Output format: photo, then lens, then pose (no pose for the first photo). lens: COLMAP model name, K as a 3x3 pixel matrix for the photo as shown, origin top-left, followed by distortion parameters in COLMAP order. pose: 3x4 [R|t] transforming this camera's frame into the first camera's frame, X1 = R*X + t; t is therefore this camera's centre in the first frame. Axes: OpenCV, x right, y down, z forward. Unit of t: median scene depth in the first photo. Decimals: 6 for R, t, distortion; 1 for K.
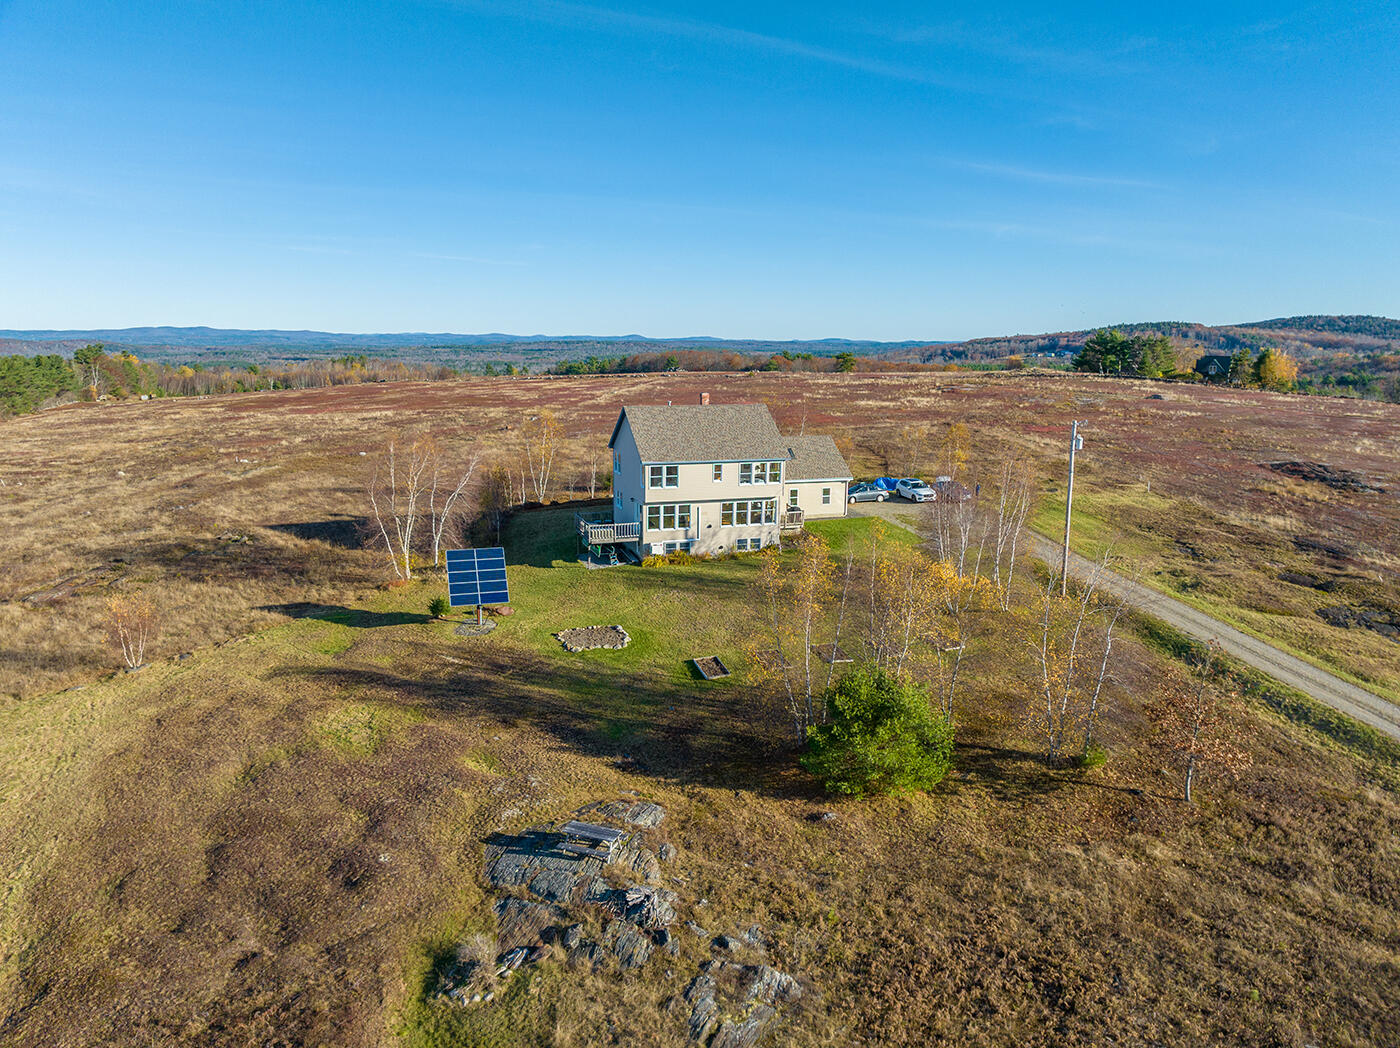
lens RADIAL K [[993.9, 0, 701.5], [0, 993.9, 524.7], [0, 0, 1]] dist [-0.034459, 0.012031]
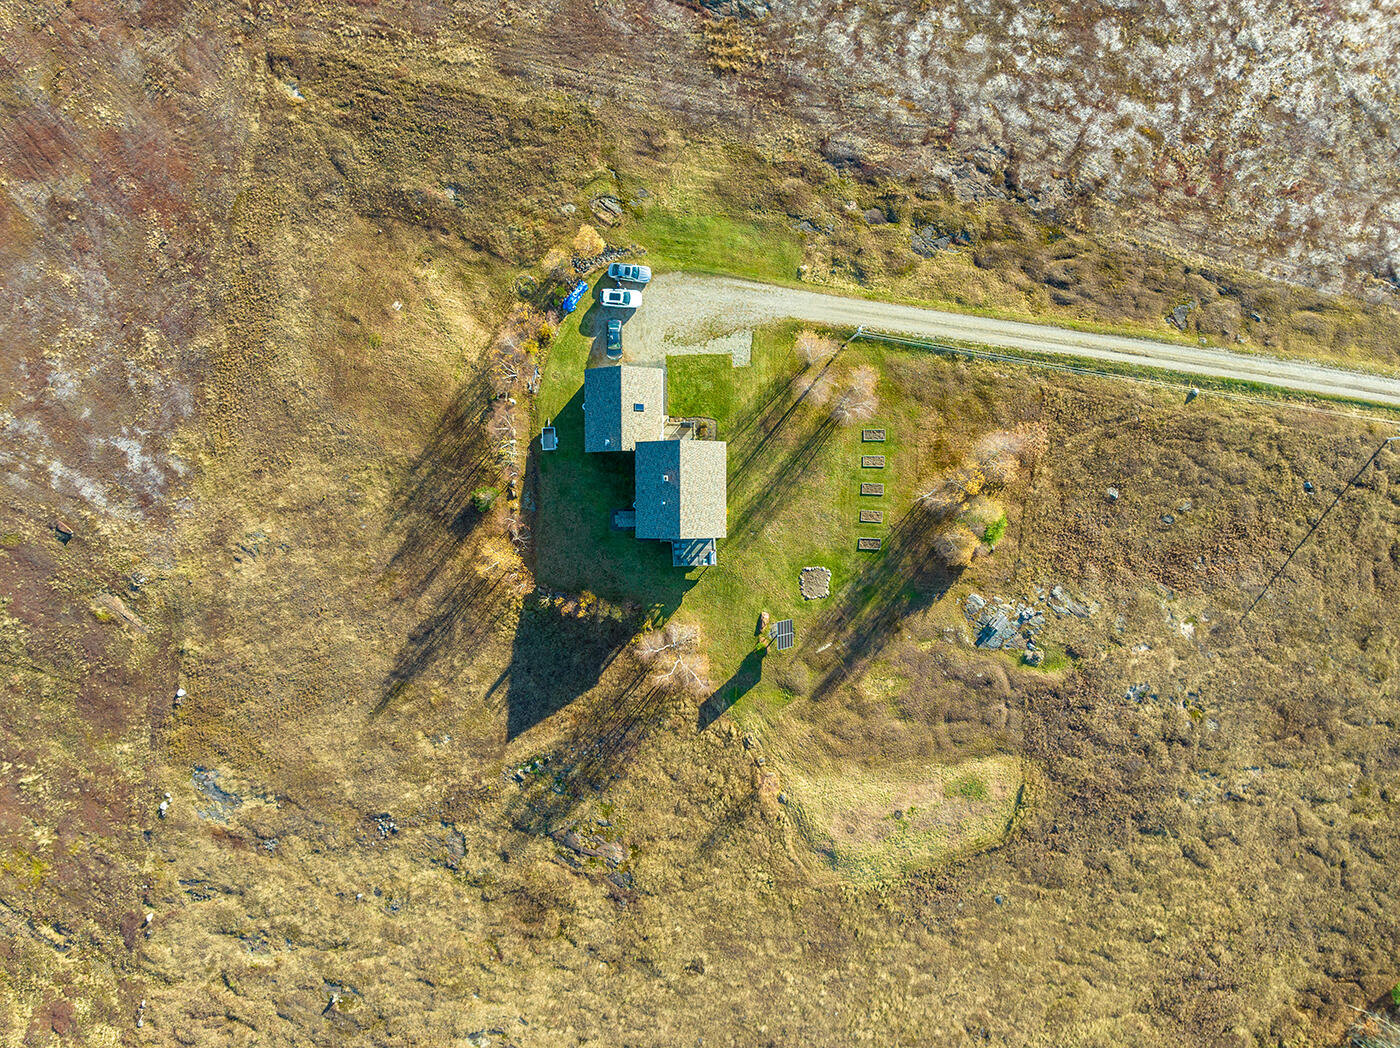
lens RADIAL K [[993.9, 0, 697.7], [0, 993.9, 525.0], [0, 0, 1]] dist [-0.034459, 0.012031]
pose [[0.312170, -0.949735, -0.023541, -0.016324], [0.177955, 0.034115, 0.983447, -1.673759], [-0.933211, -0.311192, 0.179659, 0.717960]]
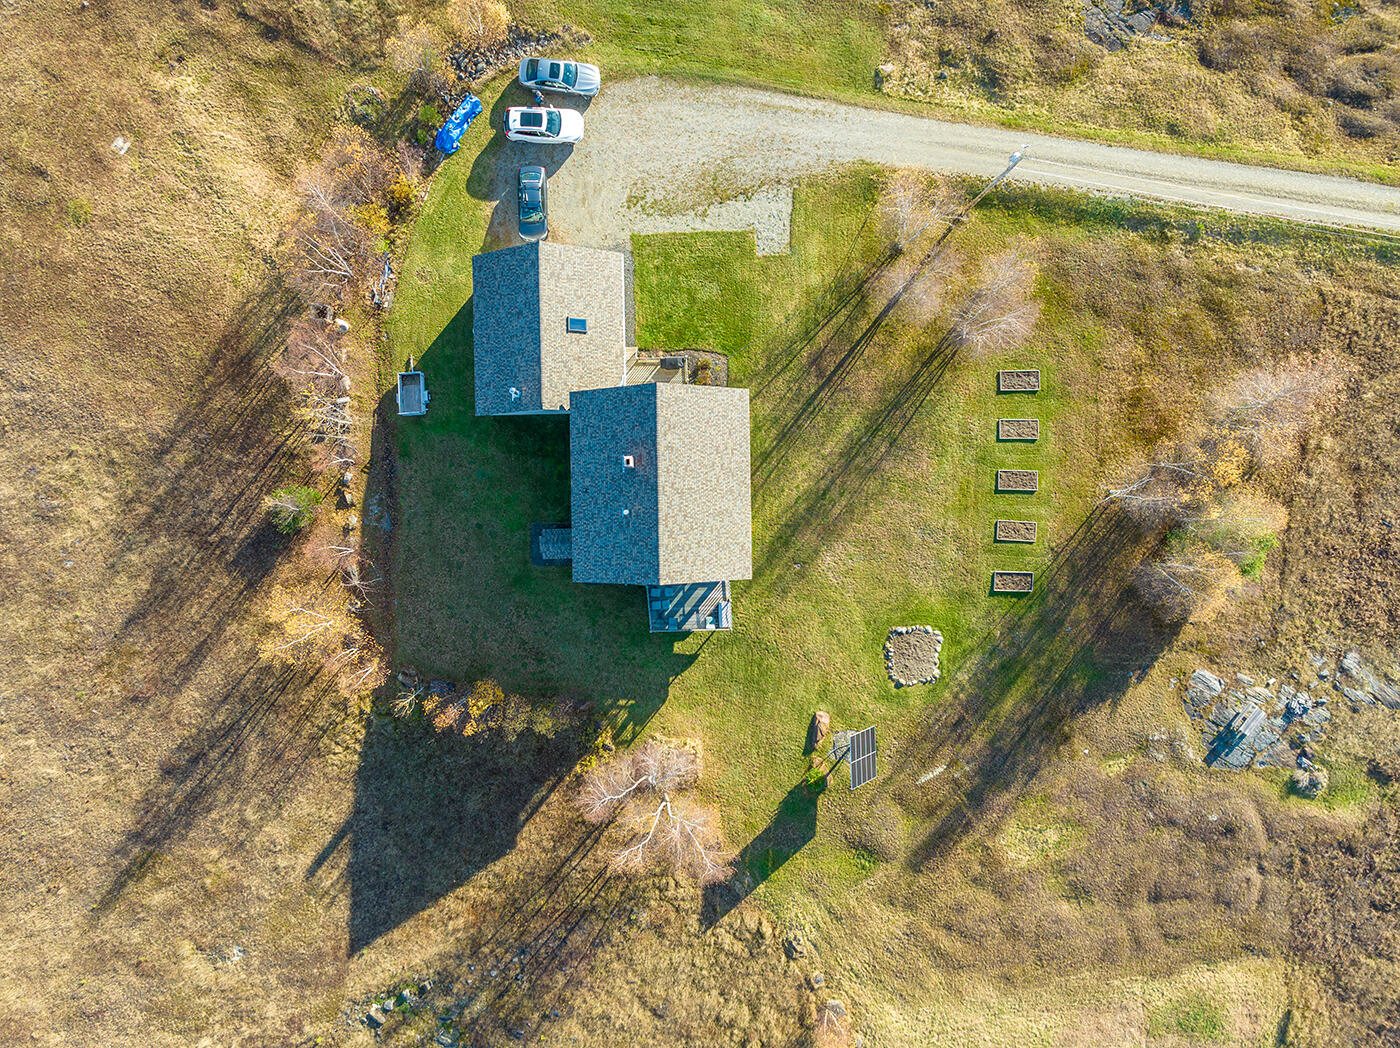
lens RADIAL K [[993.9, 0, 701.9], [0, 993.9, 521.7], [0, 0, 1]] dist [-0.034459, 0.012031]
pose [[0.298759, -0.954093, -0.021198, -0.008457], [0.170752, 0.031587, 0.984808, -0.877610], [-0.938929, -0.297840, 0.172350, 0.872588]]
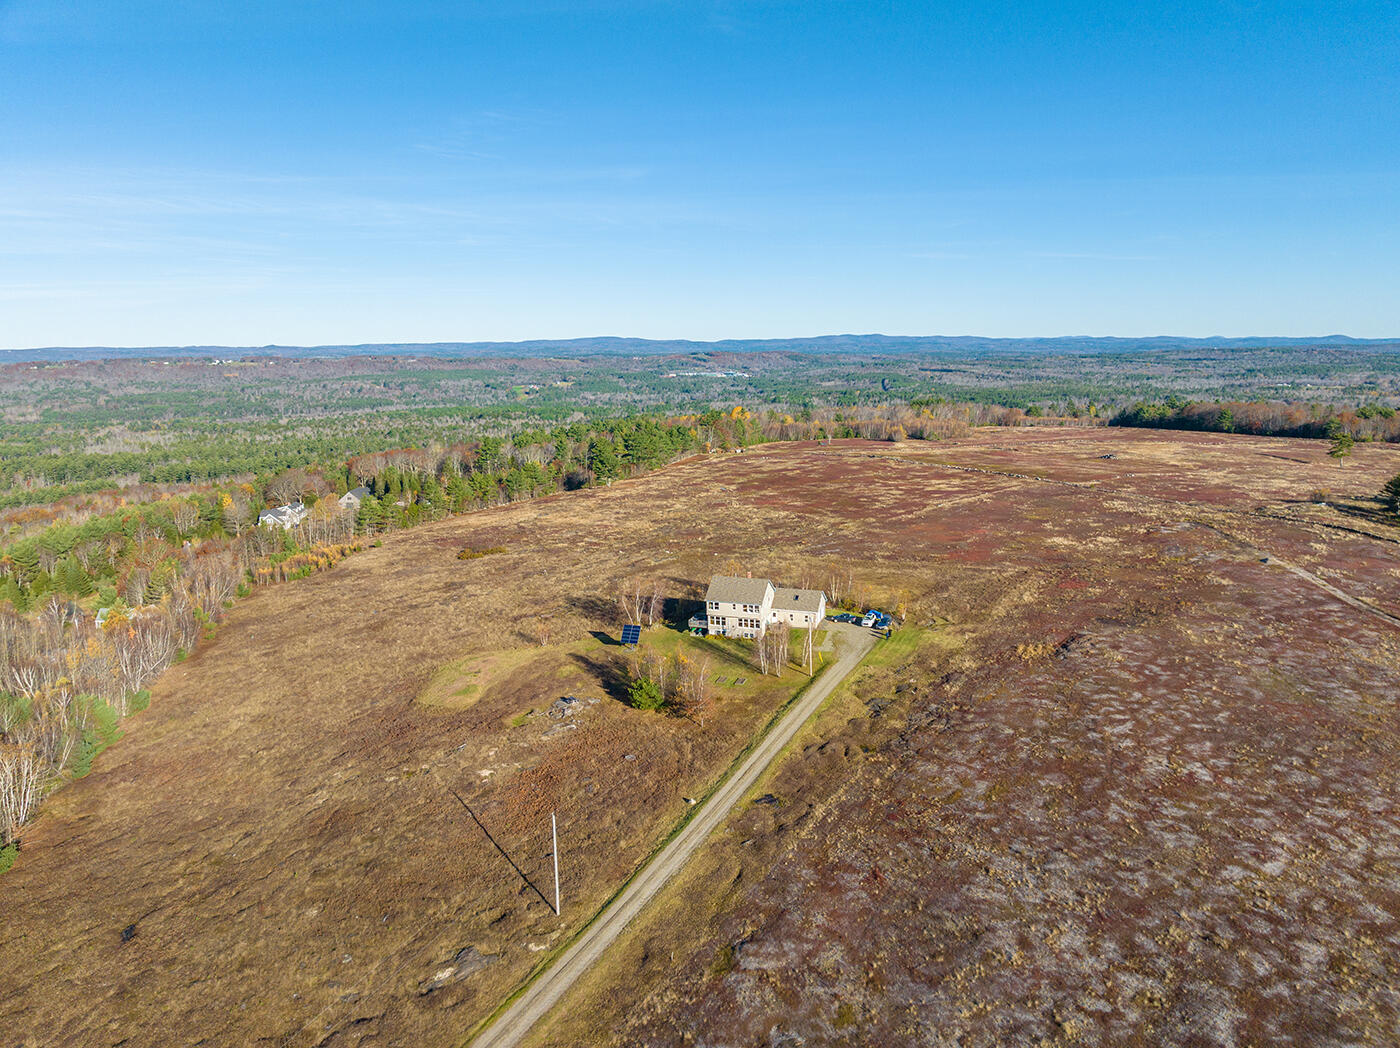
lens RADIAL K [[993.9, 0, 698.2], [0, 993.9, 522.0], [0, 0, 1]] dist [-0.034459, 0.012031]
pose [[0.799789, 0.093091, -0.593019, 1.468681], [-0.094587, 0.995104, 0.028643, -0.340109], [0.592782, 0.033184, 0.804679, -1.170856]]
